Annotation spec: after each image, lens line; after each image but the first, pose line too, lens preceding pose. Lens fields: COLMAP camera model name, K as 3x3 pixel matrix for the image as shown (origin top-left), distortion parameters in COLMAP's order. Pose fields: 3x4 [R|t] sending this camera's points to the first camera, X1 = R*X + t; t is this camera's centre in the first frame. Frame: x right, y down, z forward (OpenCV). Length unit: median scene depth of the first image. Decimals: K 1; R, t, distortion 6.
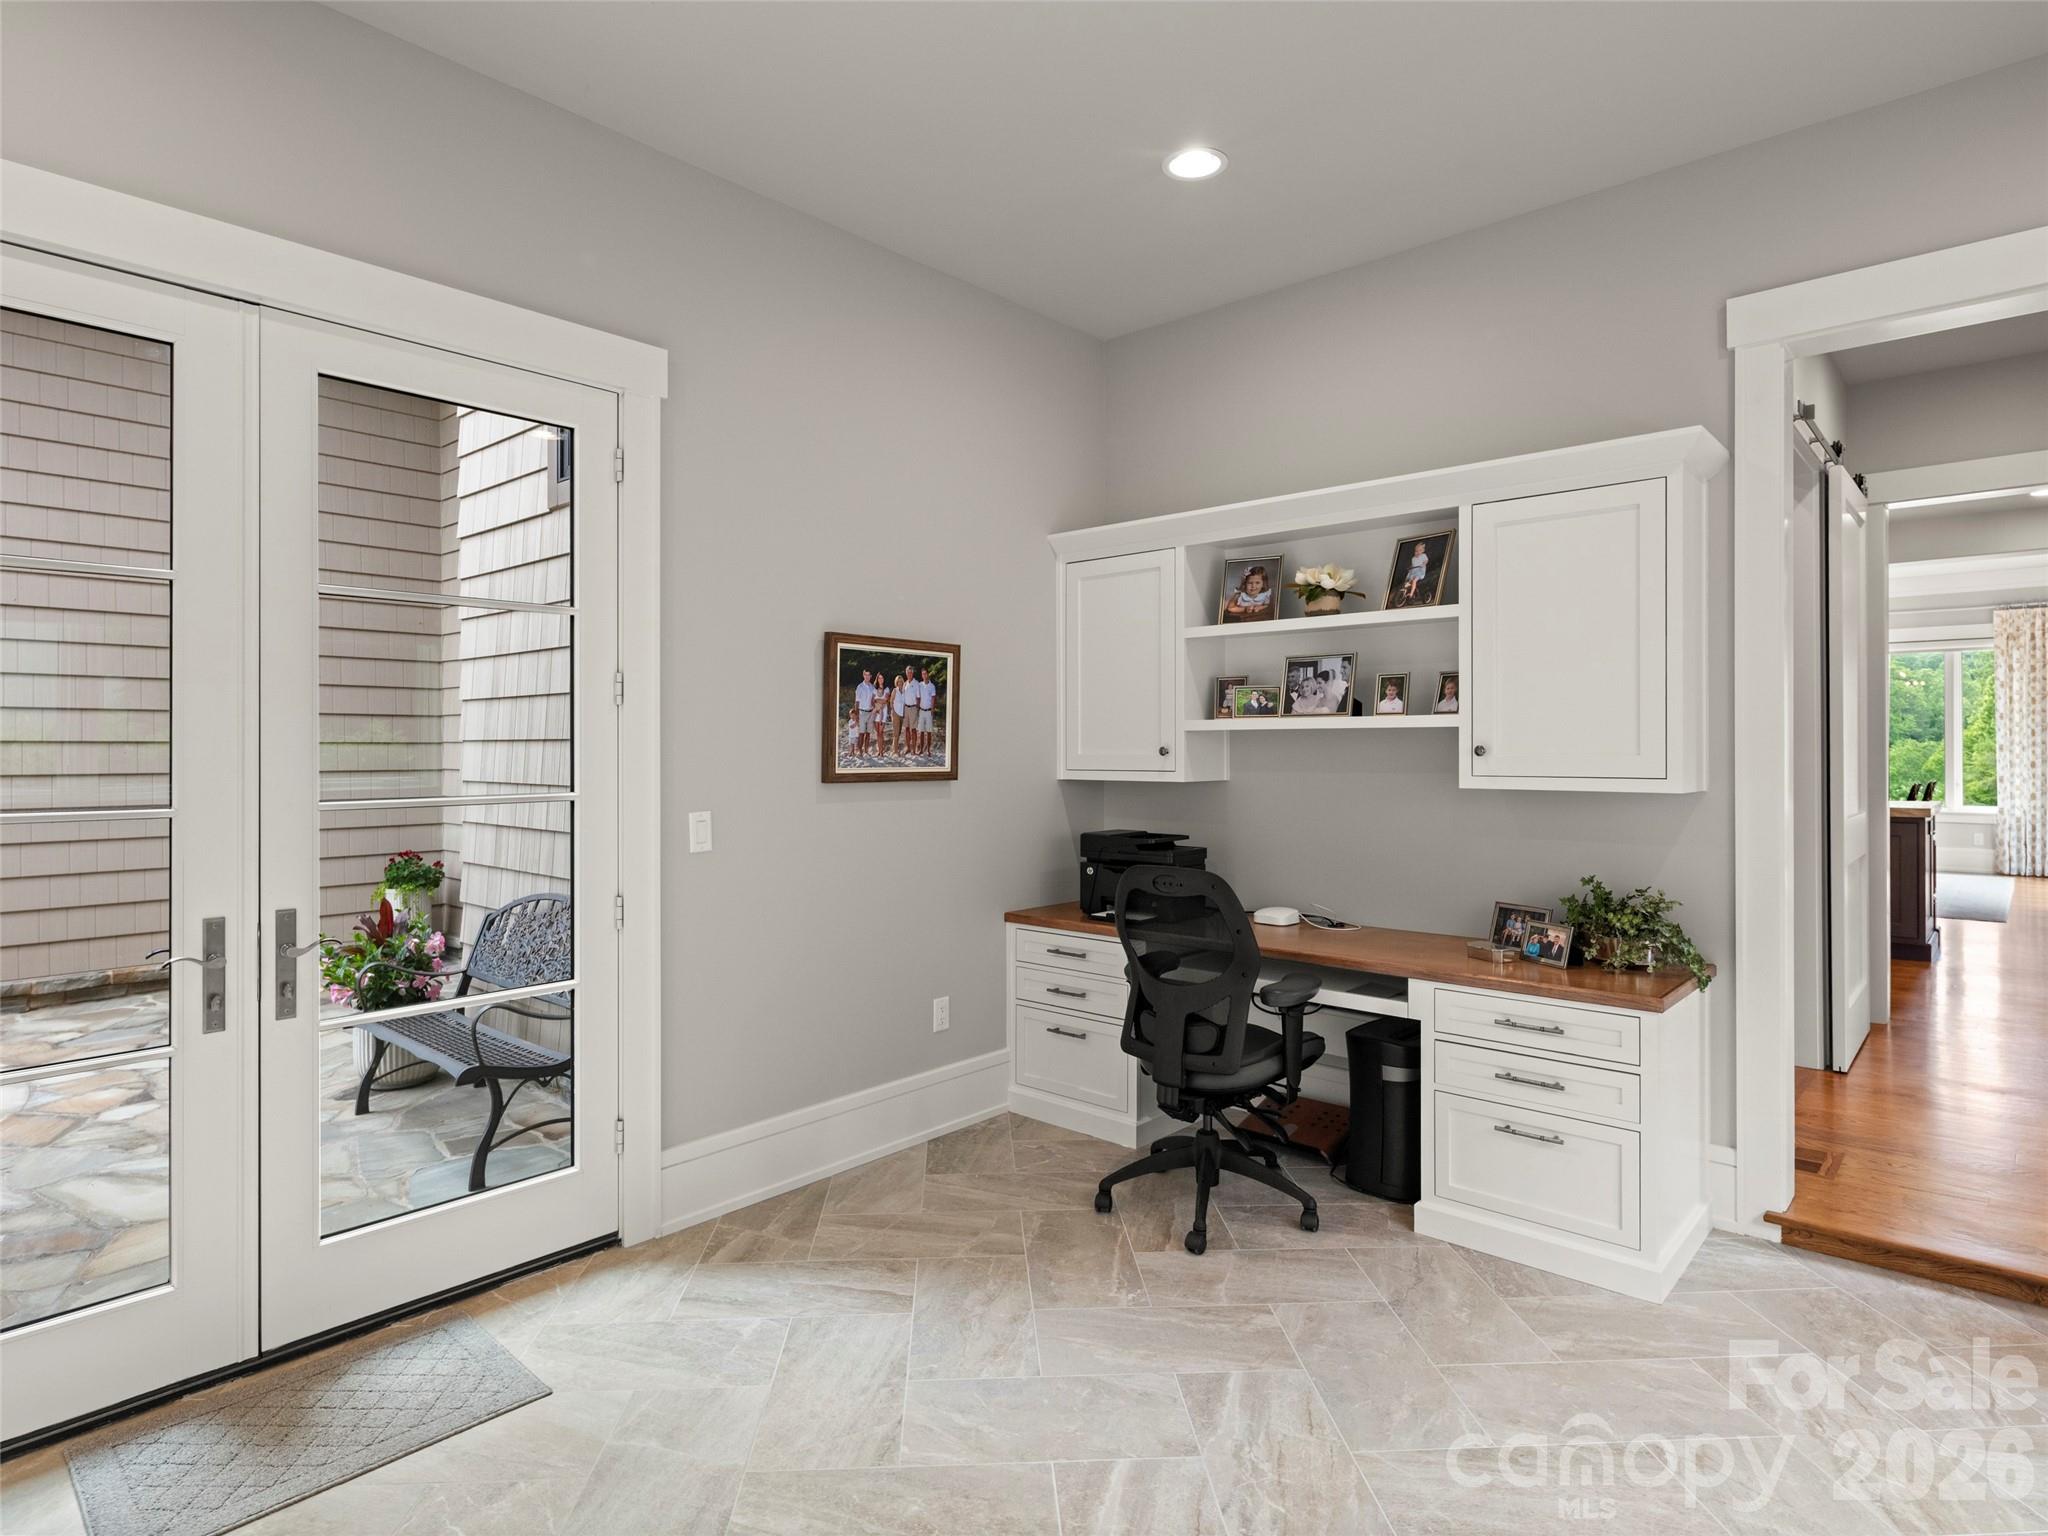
lens RADIAL K [[1117.9, 0, 982.2], [0, 1117.9, 735.7], [0, 0, 1]] dist [0.002862, -0.002469]
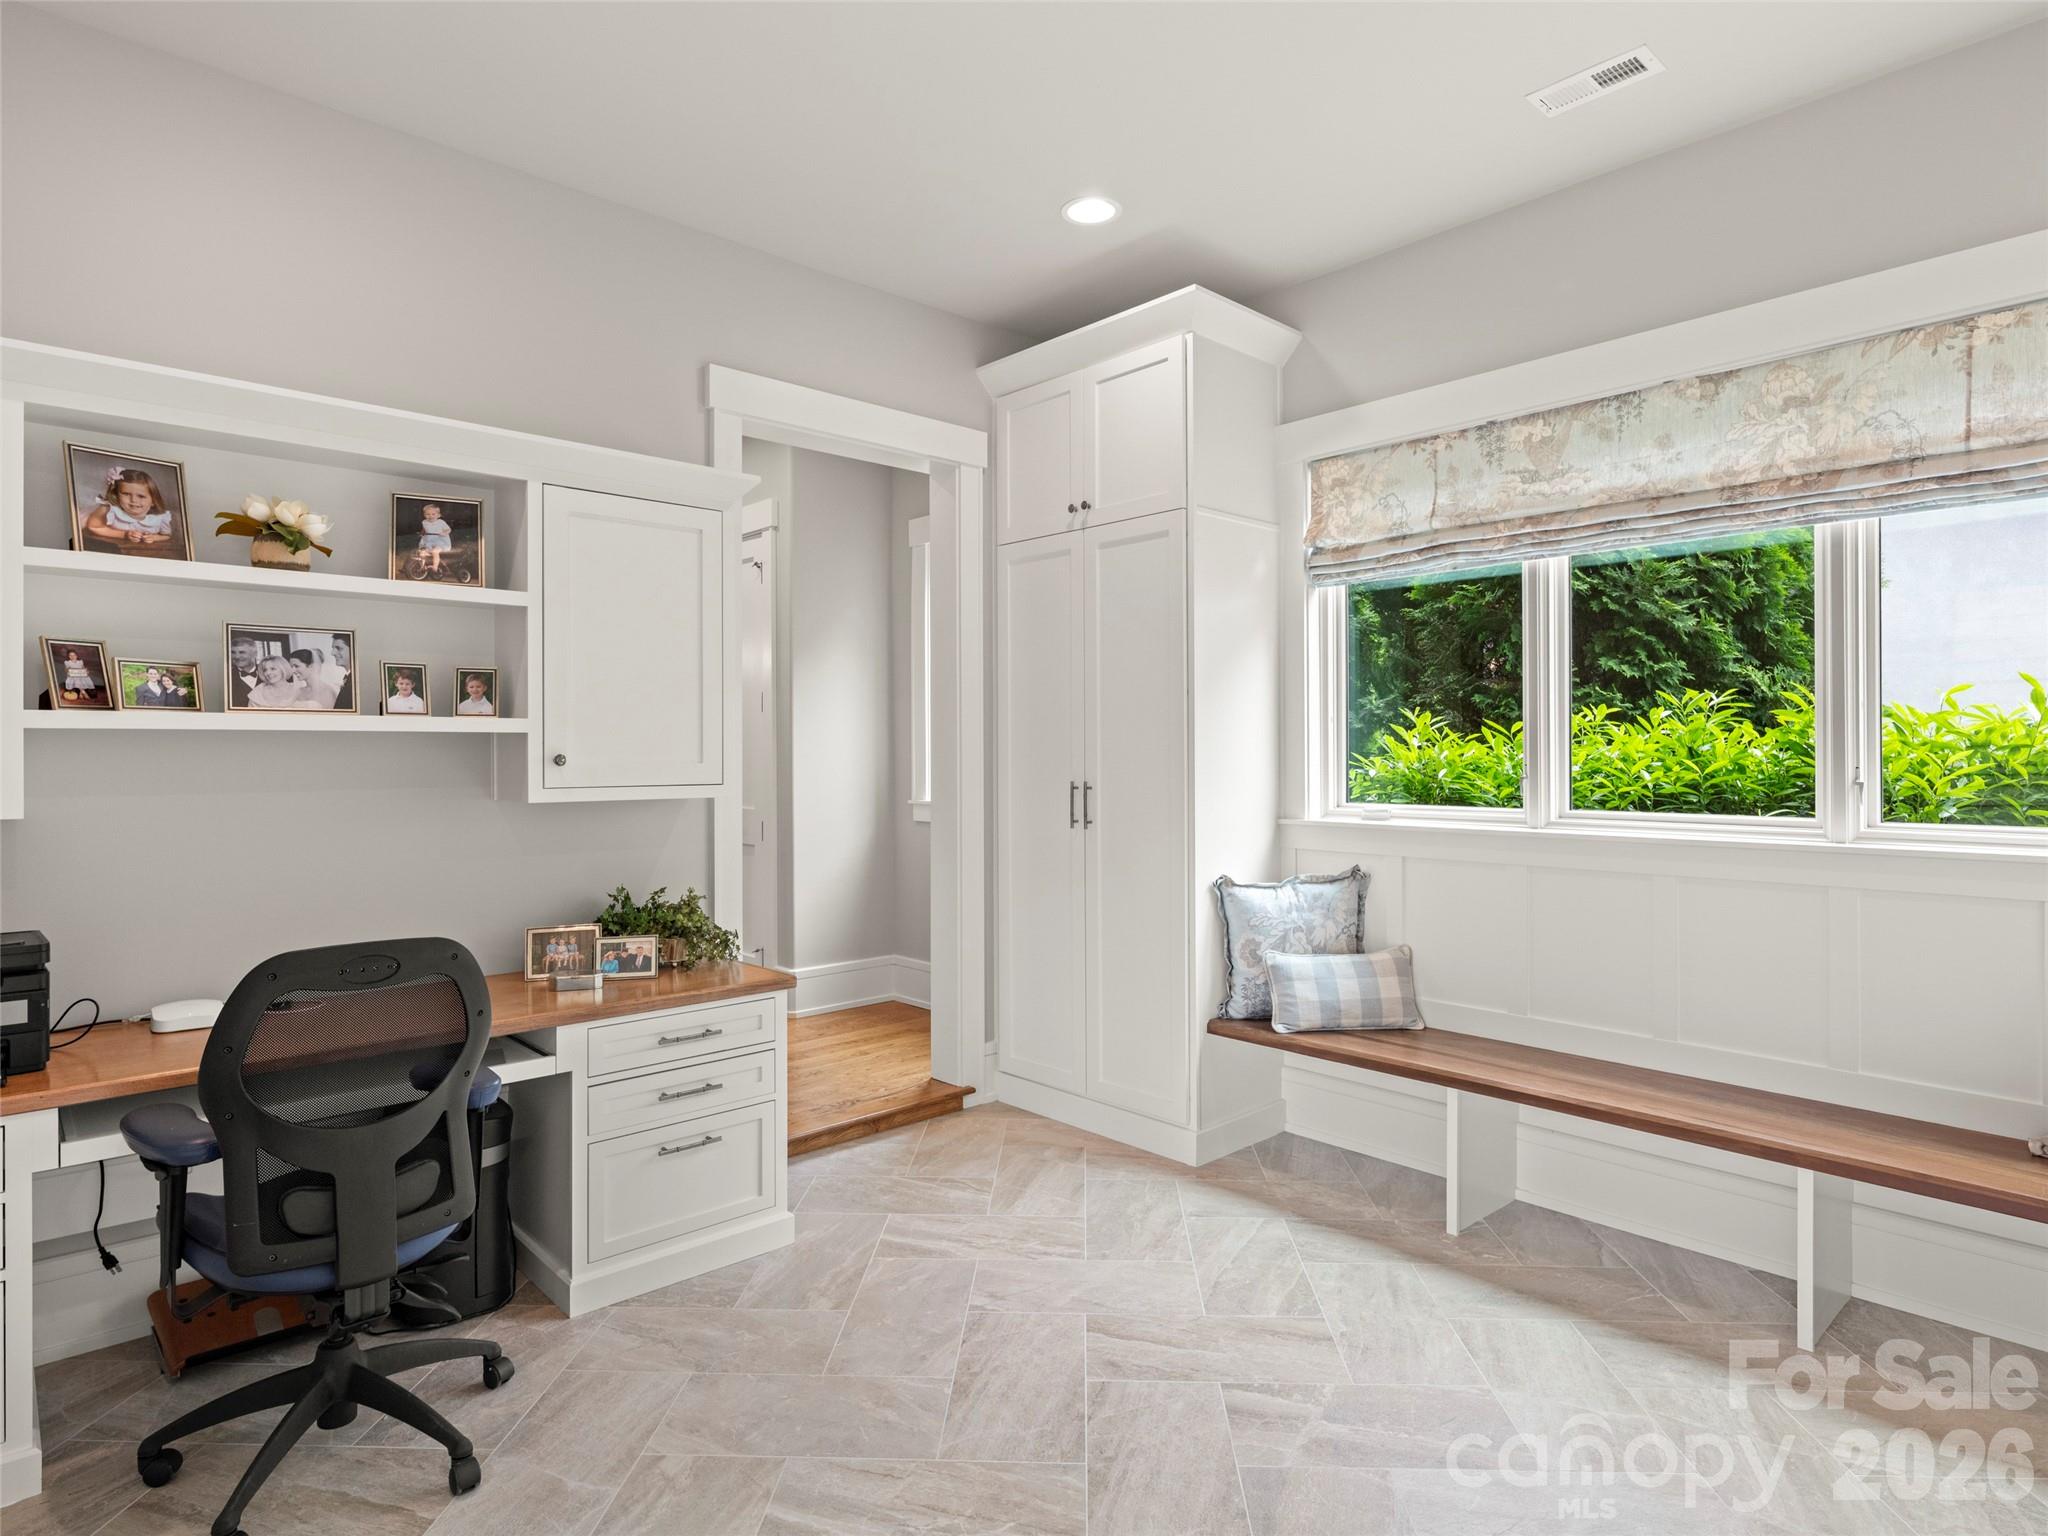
lens RADIAL K [[1170.1, 0, 1016.0], [0, 1170.1, 750.2], [0, 0, 1]] dist [0.002182, -0.001031]
pose [[0.062057, 0.005850, 0.998055, -0.430813], [-0.006837, 0.999962, -0.005436, 0.007448], [-0.998049, -0.006486, 0.062095, 0.524944]]
